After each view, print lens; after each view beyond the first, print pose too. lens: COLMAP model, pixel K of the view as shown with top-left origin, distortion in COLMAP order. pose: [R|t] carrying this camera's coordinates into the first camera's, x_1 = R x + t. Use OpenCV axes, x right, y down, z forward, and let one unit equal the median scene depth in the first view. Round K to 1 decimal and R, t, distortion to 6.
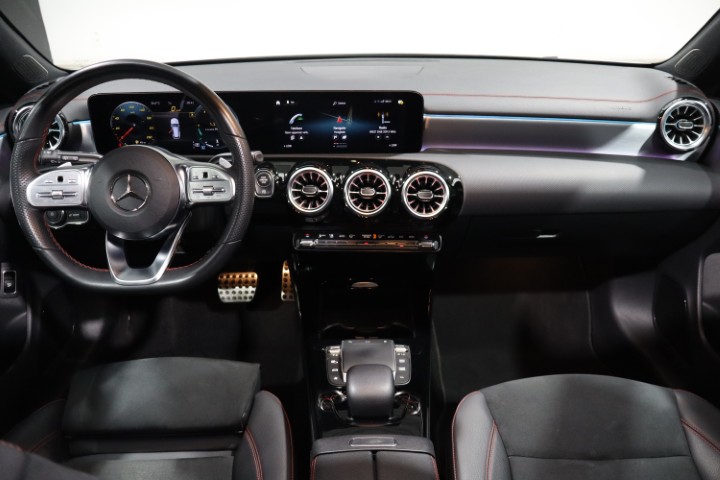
lens RADIAL K [[609.9, 0, 357.1], [0, 609.9, 238.8], [0, 0, 1]] dist [0.001601, 0.000553]
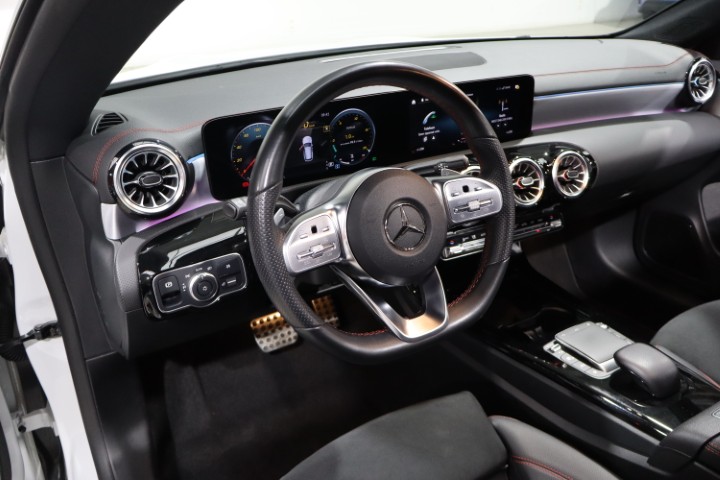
lens RADIAL K [[609.9, 0, 364.2], [0, 609.9, 235.4], [0, 0, 1]] dist [0.001601, 0.000553]
pose [[0.859896, -0.216522, 0.462273, -0.636393], [0.216564, 0.974788, 0.053736, -0.096668], [-0.462254, 0.053904, 0.885108, 0.257708]]
